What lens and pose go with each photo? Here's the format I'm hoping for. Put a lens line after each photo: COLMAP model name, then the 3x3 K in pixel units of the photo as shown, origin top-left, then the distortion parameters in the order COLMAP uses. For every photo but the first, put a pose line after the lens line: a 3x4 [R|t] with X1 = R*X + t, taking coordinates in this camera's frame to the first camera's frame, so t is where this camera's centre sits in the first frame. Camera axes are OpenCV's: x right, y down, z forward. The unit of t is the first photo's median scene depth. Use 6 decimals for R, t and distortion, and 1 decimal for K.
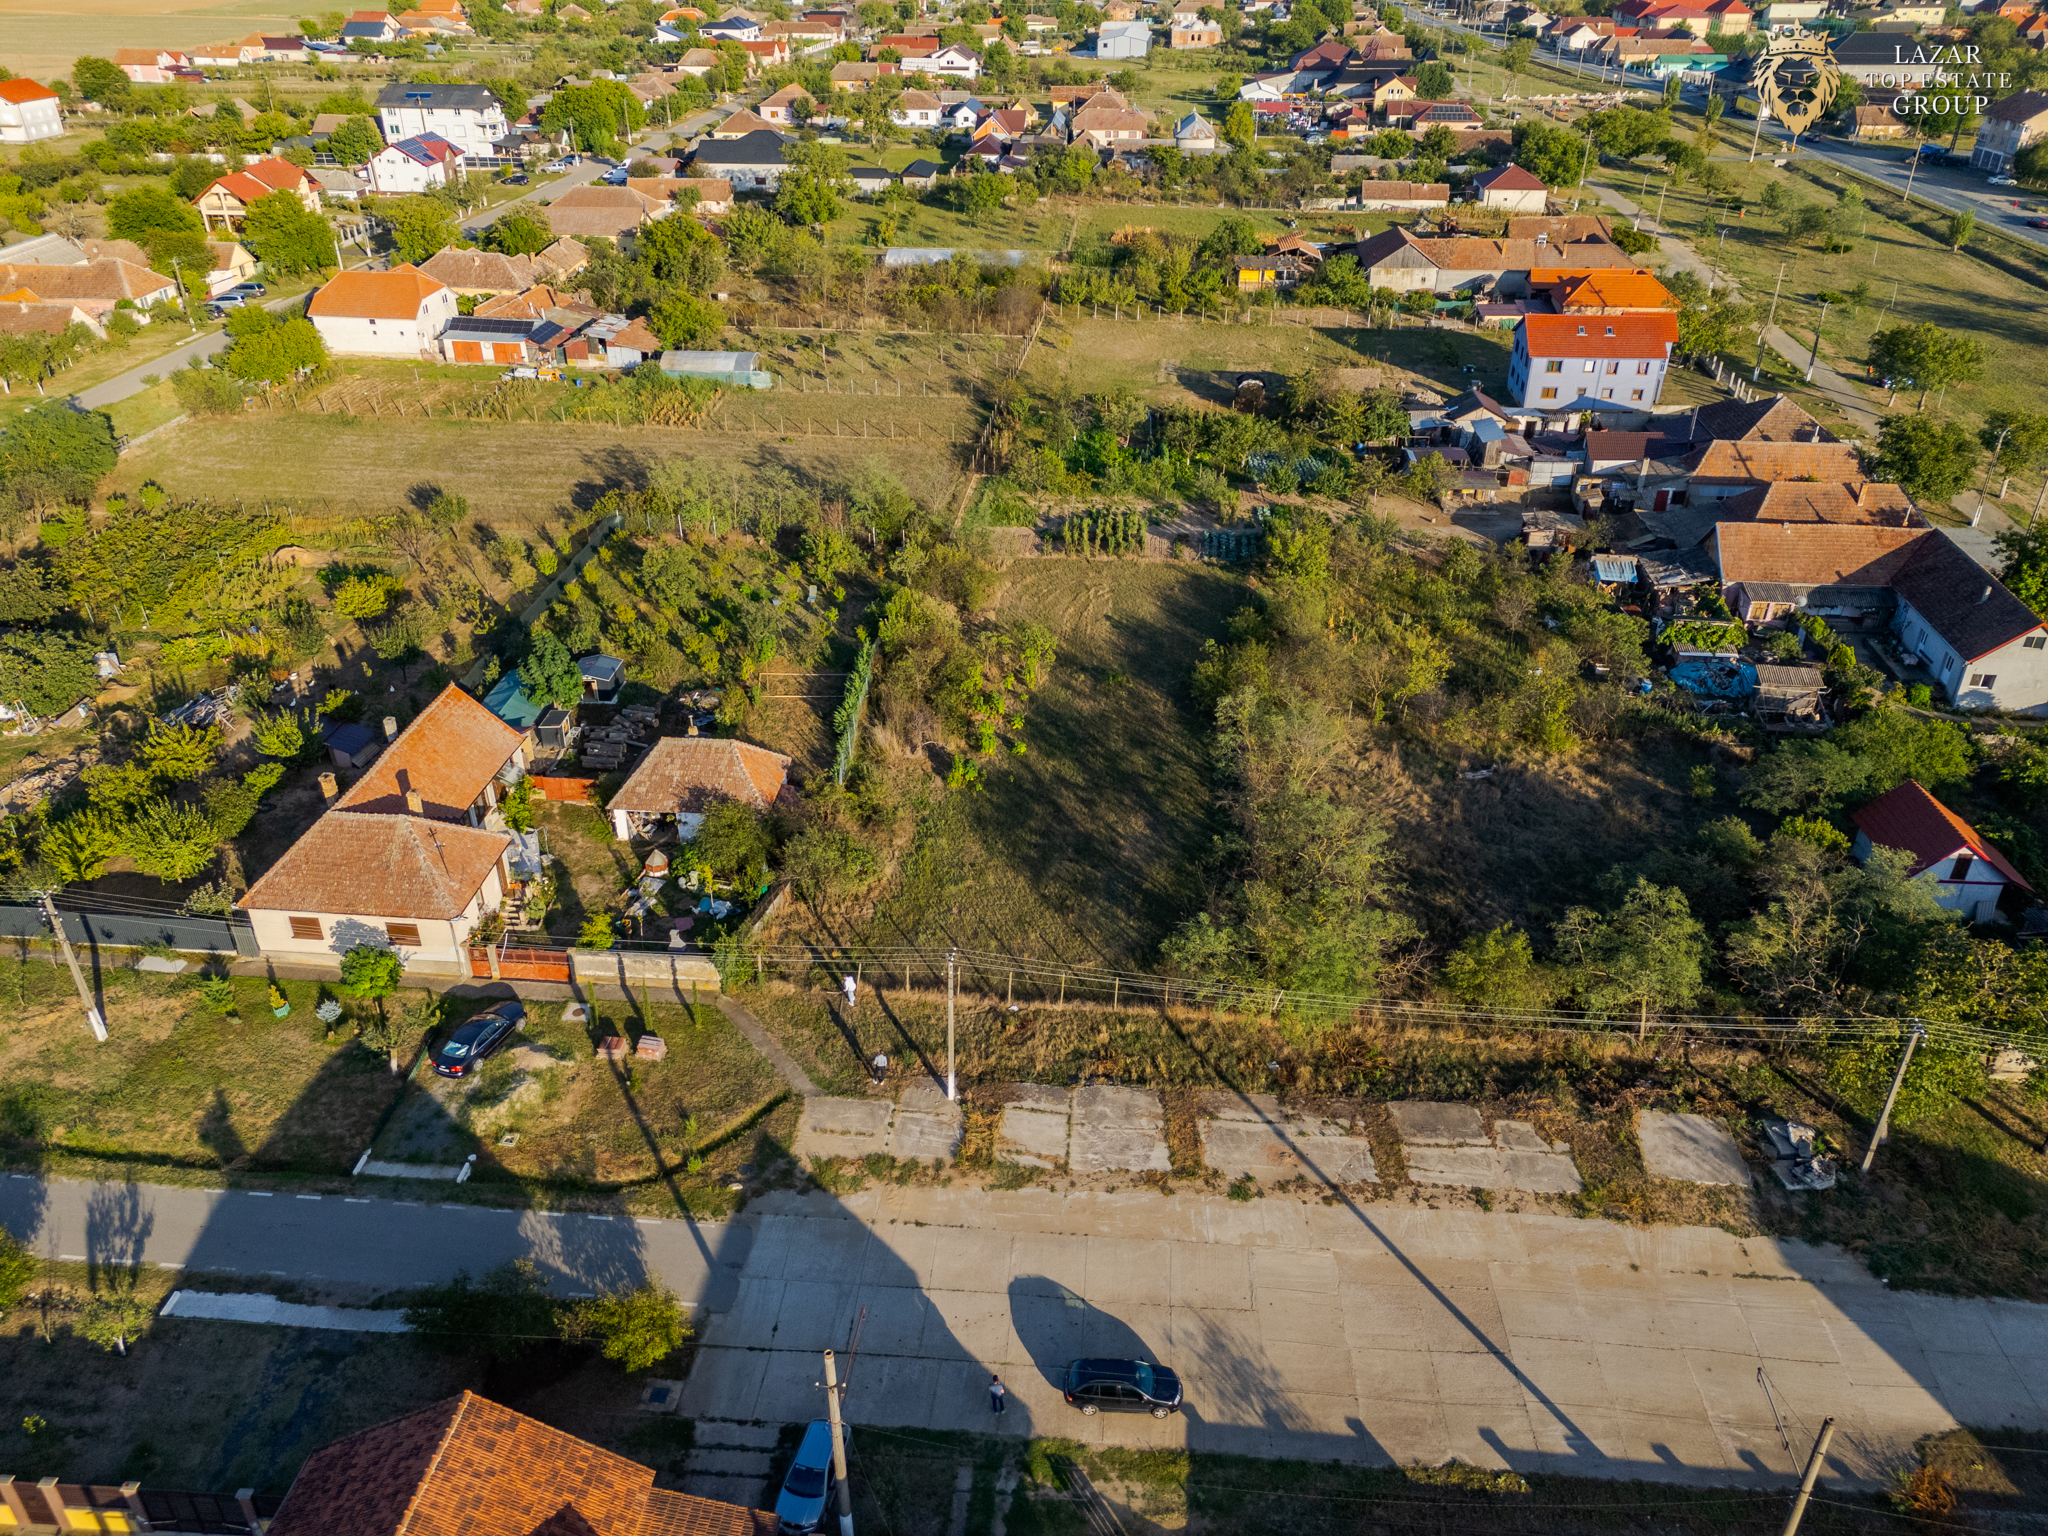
lens RADIAL K [[1499.4, 0, 1027.7], [0, 1499.4, 768.8], [0, 0, 1]] dist [0.066529, -0.055849]
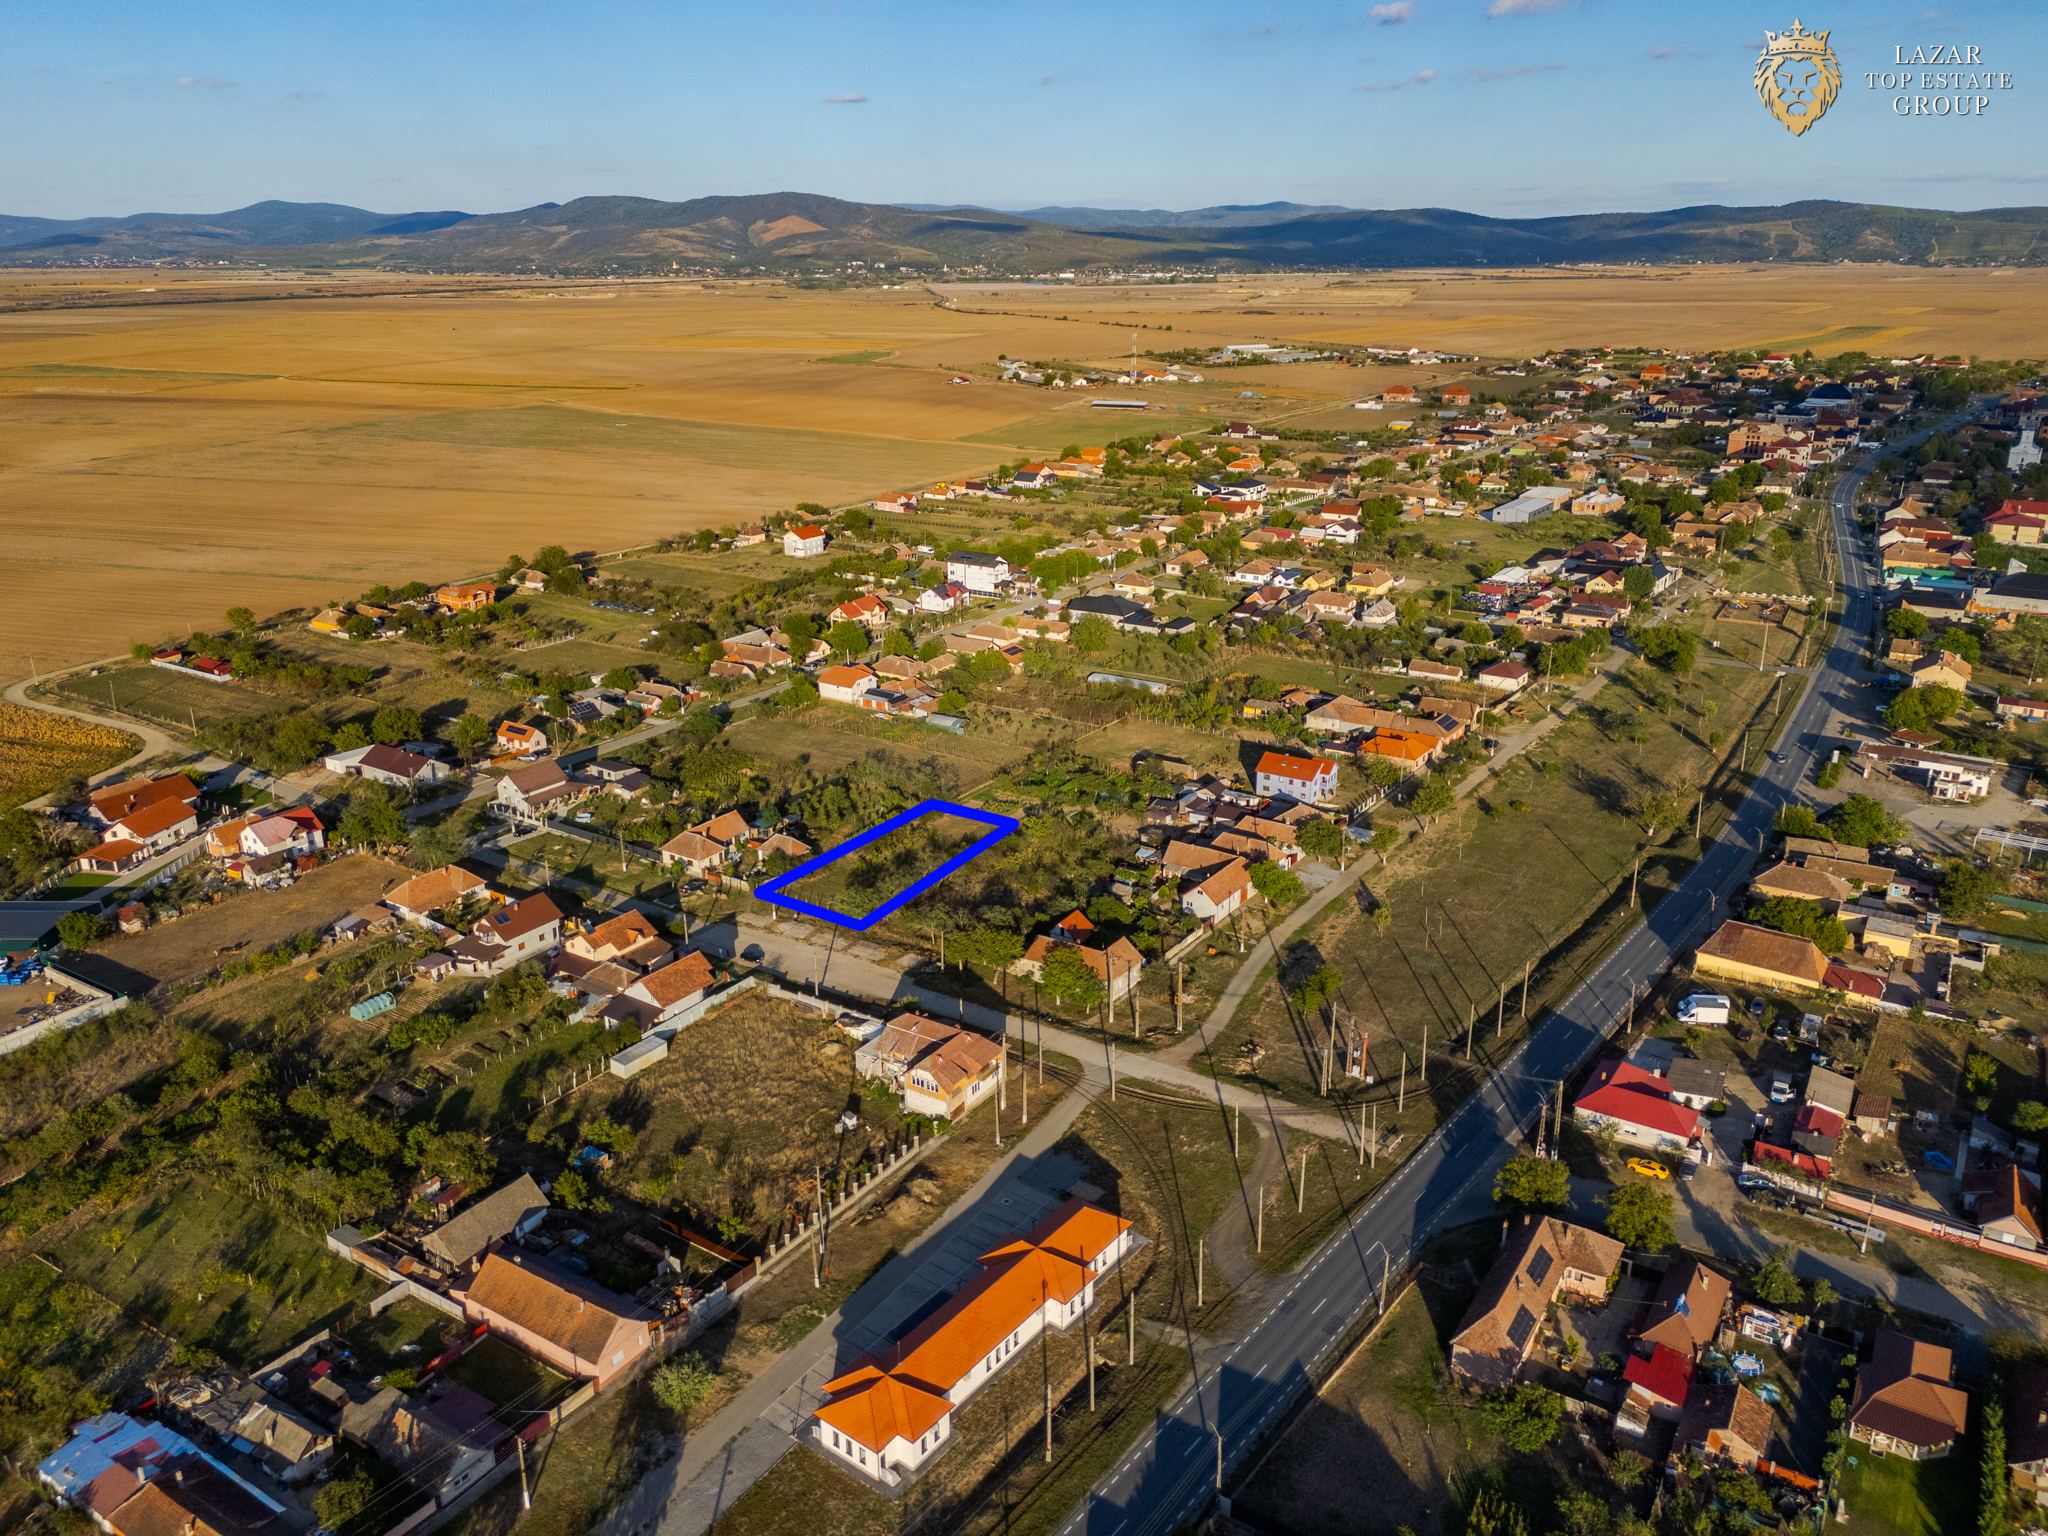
lens RADIAL K [[1499.4, 0, 1027.7], [0, 1499.4, 768.8], [0, 0, 1]] dist [0.066529, -0.055849]
pose [[0.879842, 0.150757, -0.450722, 1.582242], [-0.232829, 0.963486, -0.132234, 0.139421], [0.414329, 0.221286, 0.882816, -1.640298]]
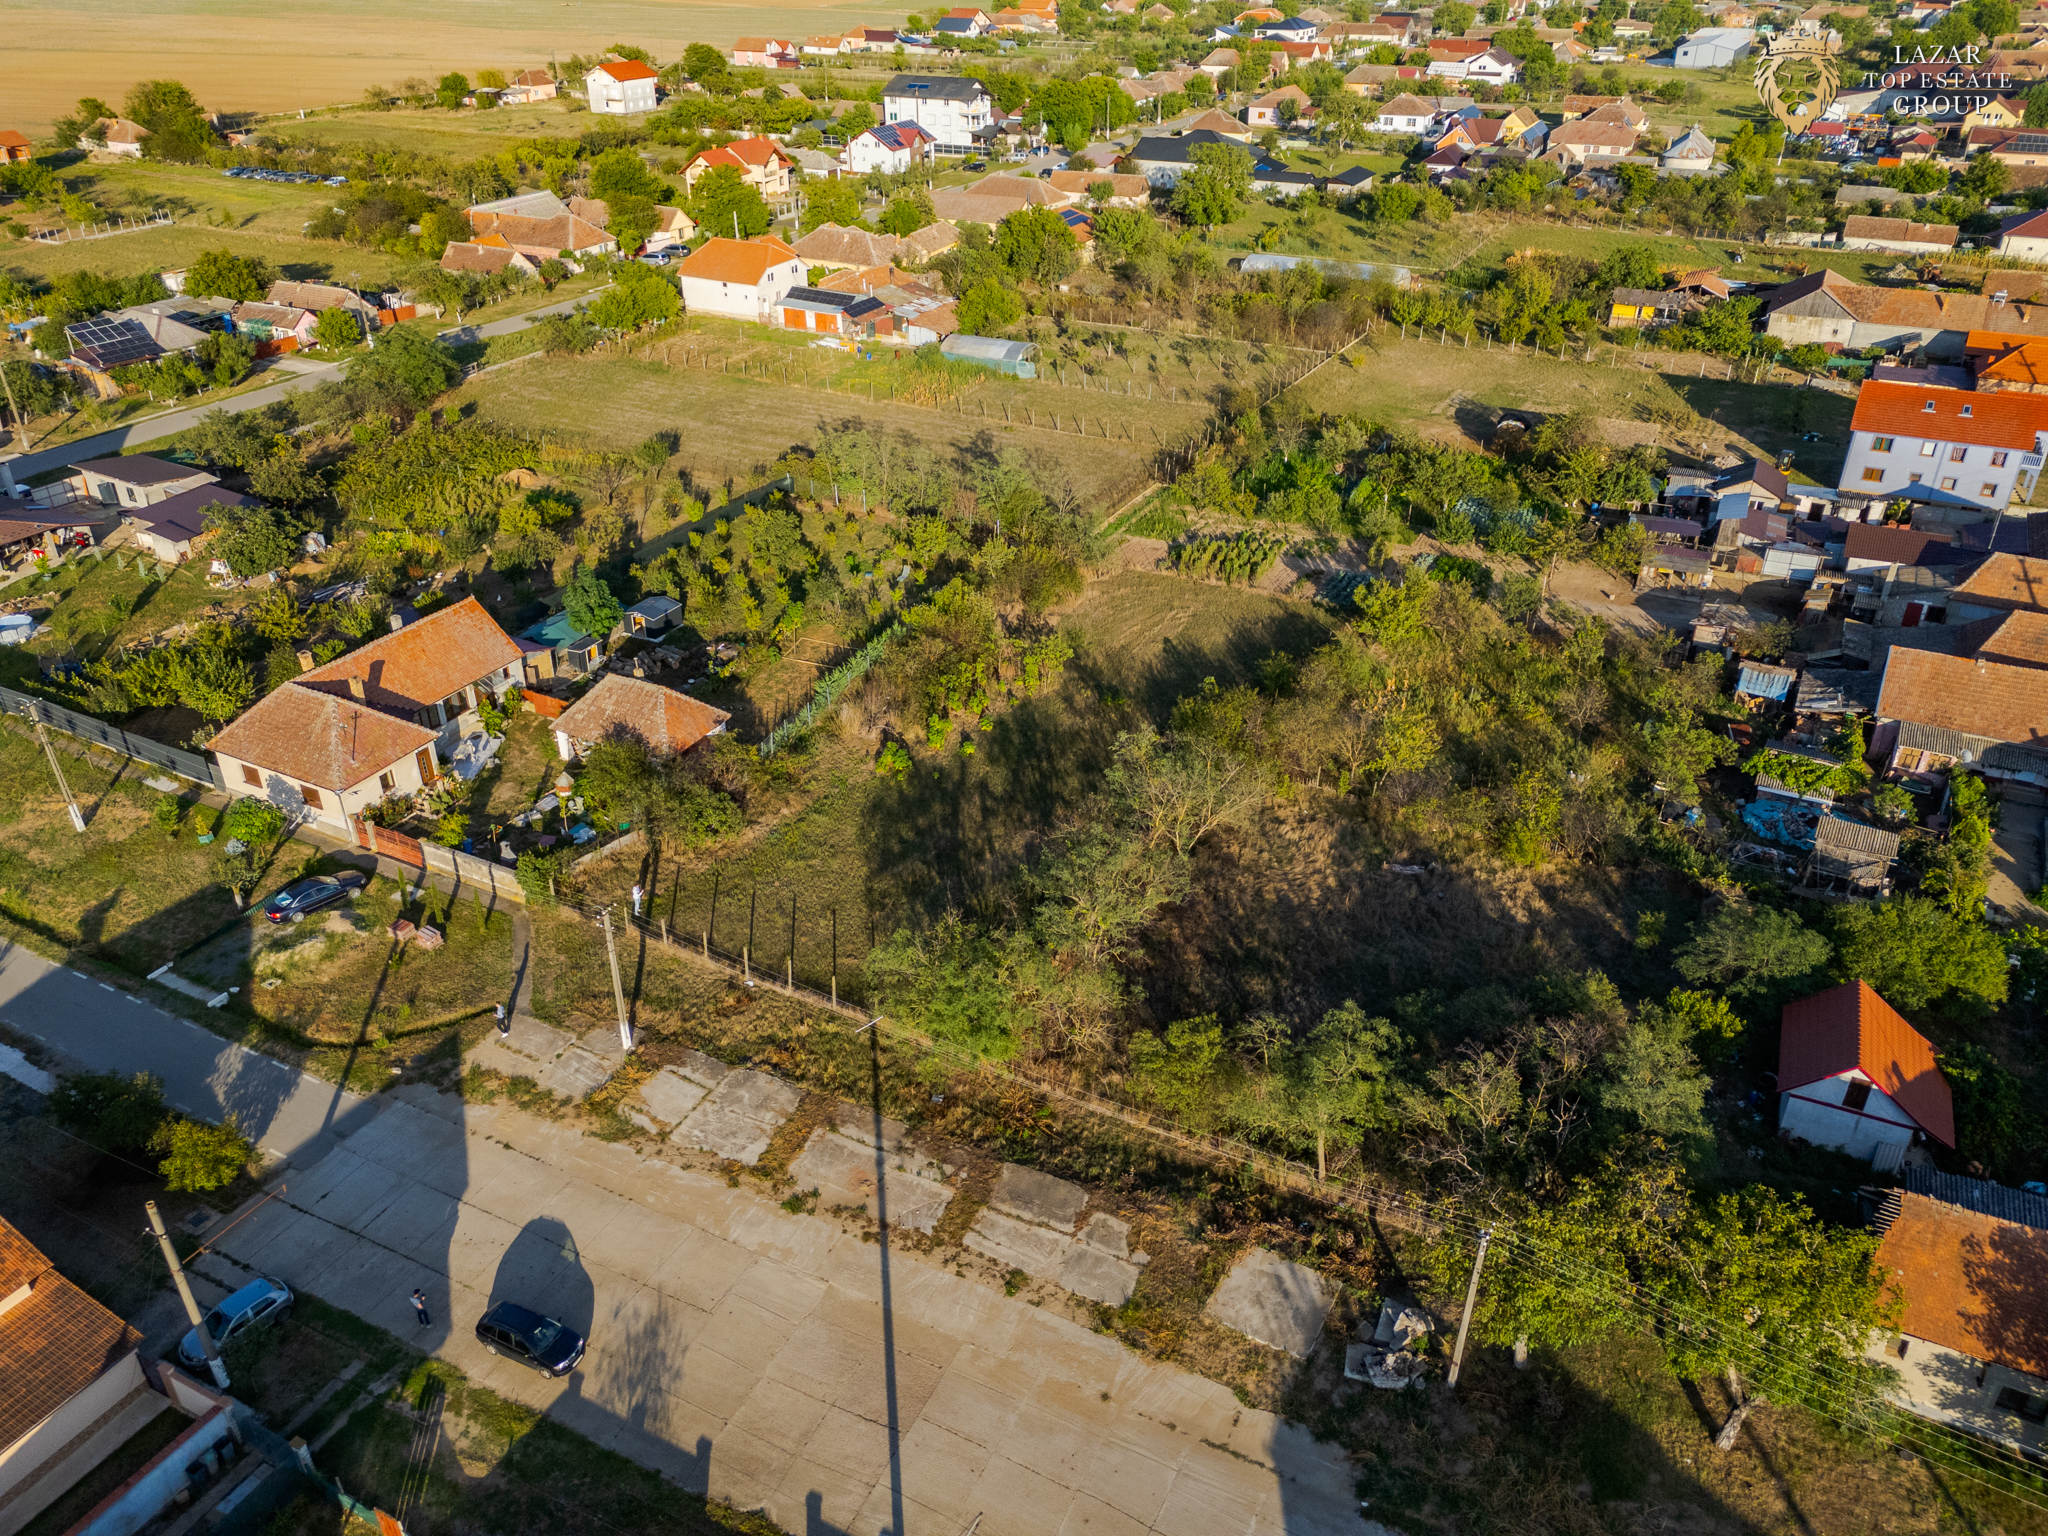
lens RADIAL K [[1499.4, 0, 1027.7], [0, 1499.4, 768.8], [0, 0, 1]] dist [0.066529, -0.055849]
pose [[0.923602, 0.188356, -0.333887, 0.349576], [-0.188395, 0.981553, 0.032583, -0.038736], [0.333865, 0.032809, 0.942050, 0.065864]]
